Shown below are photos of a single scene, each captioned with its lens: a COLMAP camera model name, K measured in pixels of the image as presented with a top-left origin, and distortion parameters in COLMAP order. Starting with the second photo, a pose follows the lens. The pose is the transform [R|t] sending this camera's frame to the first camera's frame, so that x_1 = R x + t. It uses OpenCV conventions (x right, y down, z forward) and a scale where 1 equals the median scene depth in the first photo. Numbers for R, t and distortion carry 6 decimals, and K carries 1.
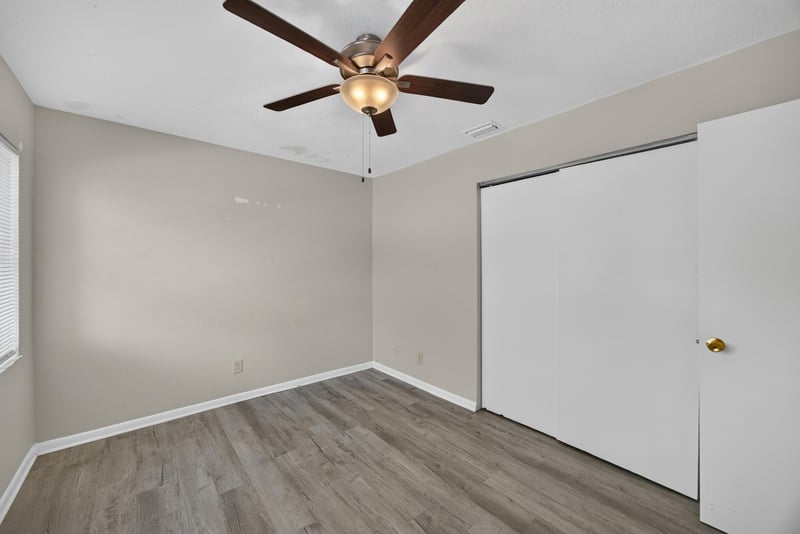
lens RADIAL K [[318.1, 0, 399.3], [0, 318.1, 262.6], [0, 0, 1]] dist [-0.013707, 0.002548]
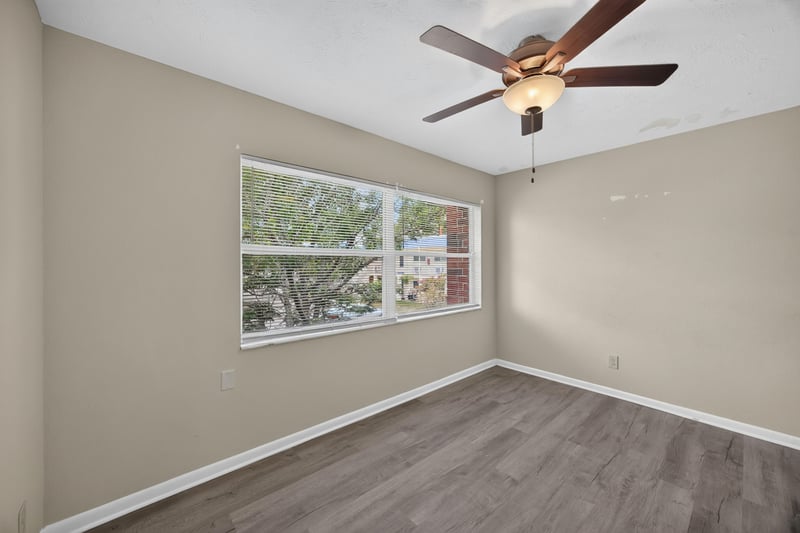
lens RADIAL K [[318.1, 0, 400.6], [0, 318.1, 262.4], [0, 0, 1]] dist [-0.013707, 0.002548]
pose [[-0.017609, 0.003280, -0.999840, 0.634268], [0.000867, 0.999994, 0.003265, 0.004182], [0.999845, -0.000810, -0.017612, 0.408297]]
